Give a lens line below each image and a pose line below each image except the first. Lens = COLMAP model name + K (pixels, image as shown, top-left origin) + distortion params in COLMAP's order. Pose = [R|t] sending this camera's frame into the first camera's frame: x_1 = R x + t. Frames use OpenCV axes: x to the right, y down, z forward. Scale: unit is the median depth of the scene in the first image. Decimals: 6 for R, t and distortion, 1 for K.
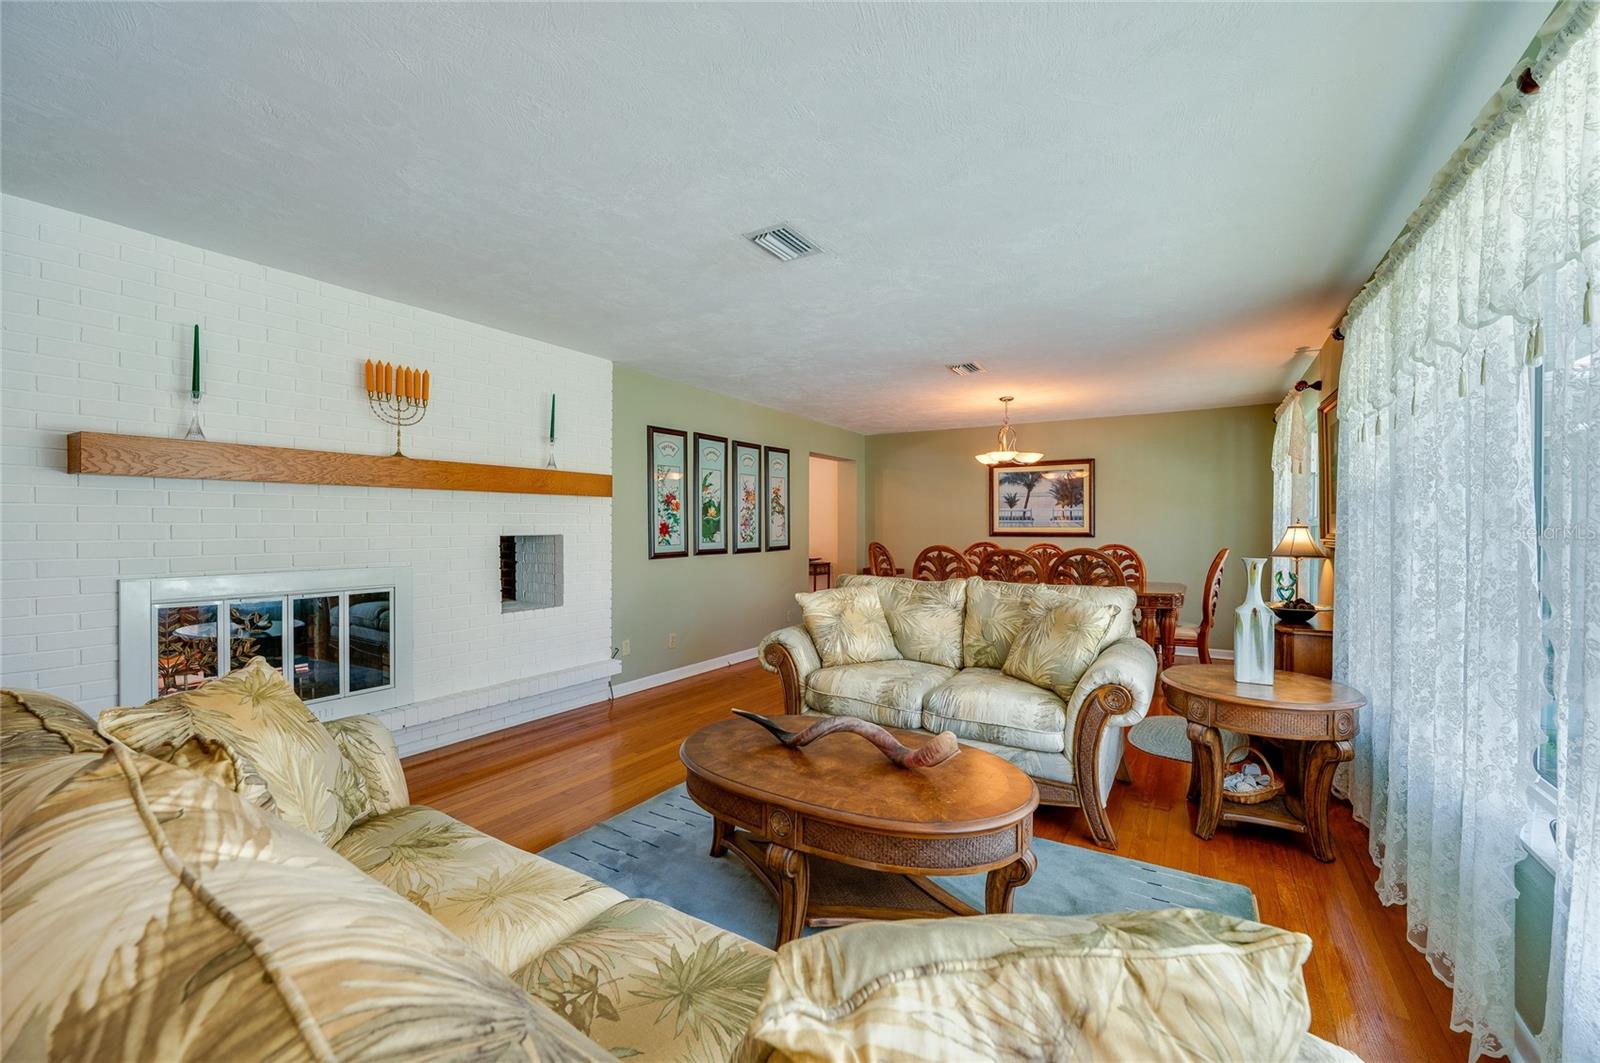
lens RADIAL K [[663.1, 0, 815.1], [0, 663.1, 528.5], [0, 0, 1]] dist [-0.018749, 0.000096]
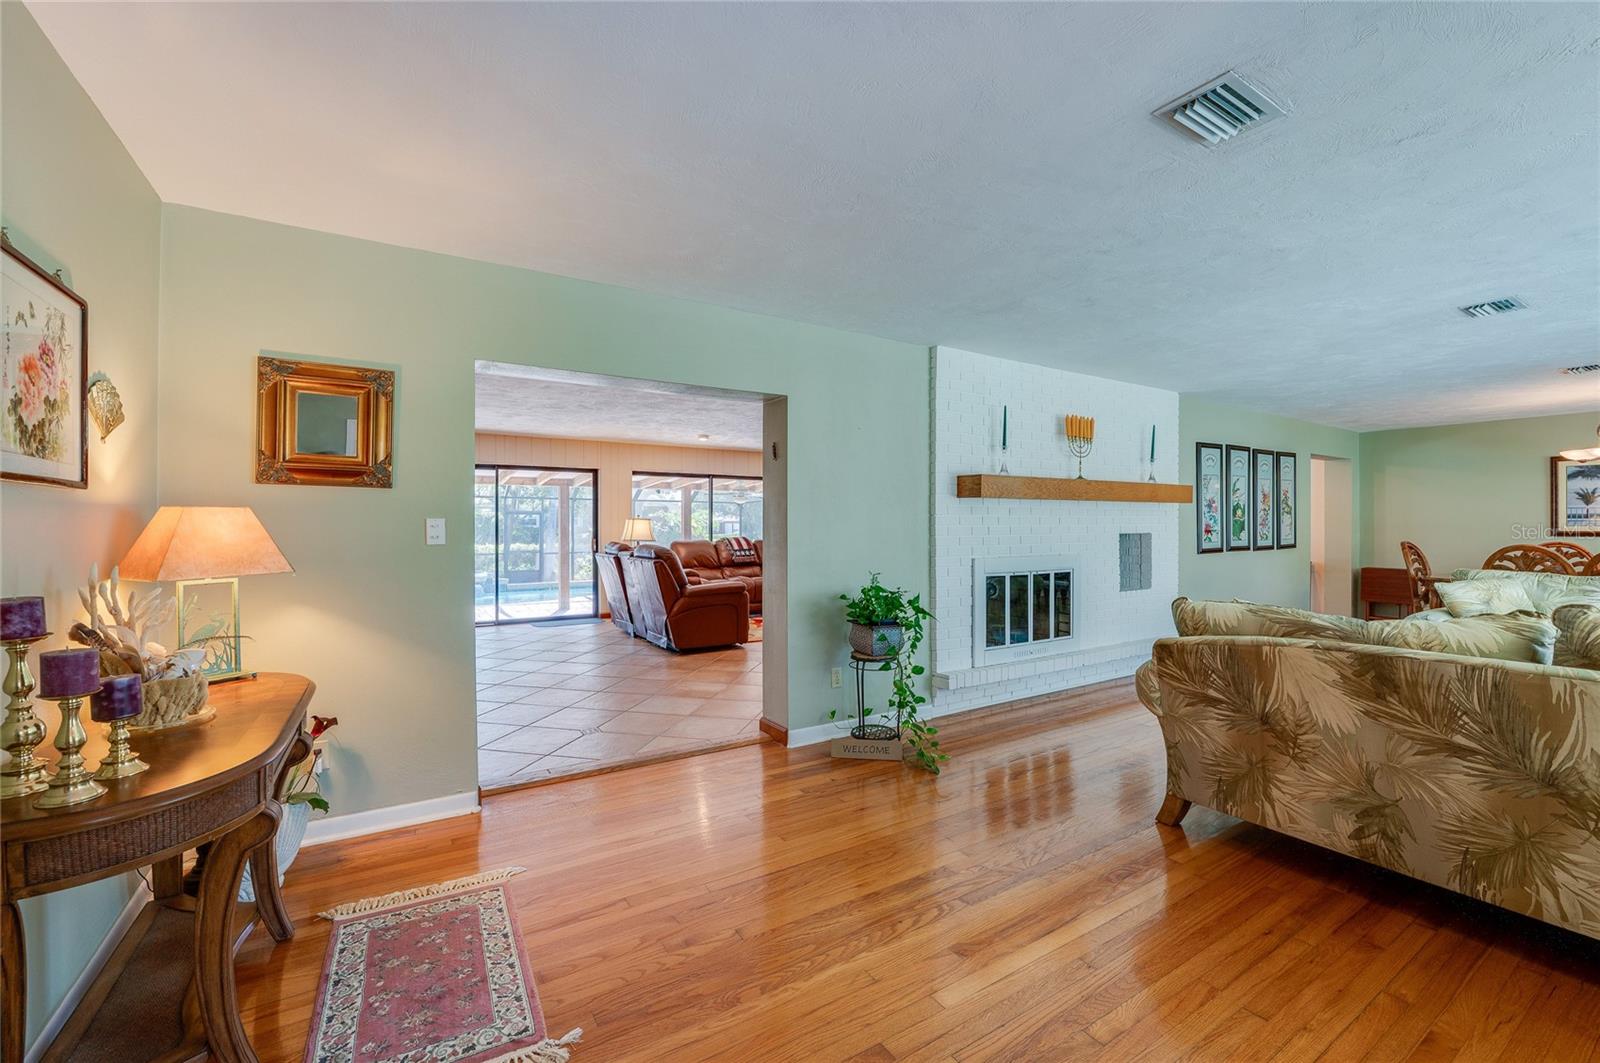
lens RADIAL K [[663.1, 0, 802.1], [0, 663.1, 519.0], [0, 0, 1]] dist [-0.018749, 0.000096]
pose [[0.884527, -0.006740, -0.466439, -0.325114], [0.001019, 0.999921, -0.012517, -0.002331], [0.466487, 0.010596, 0.884465, -0.378843]]
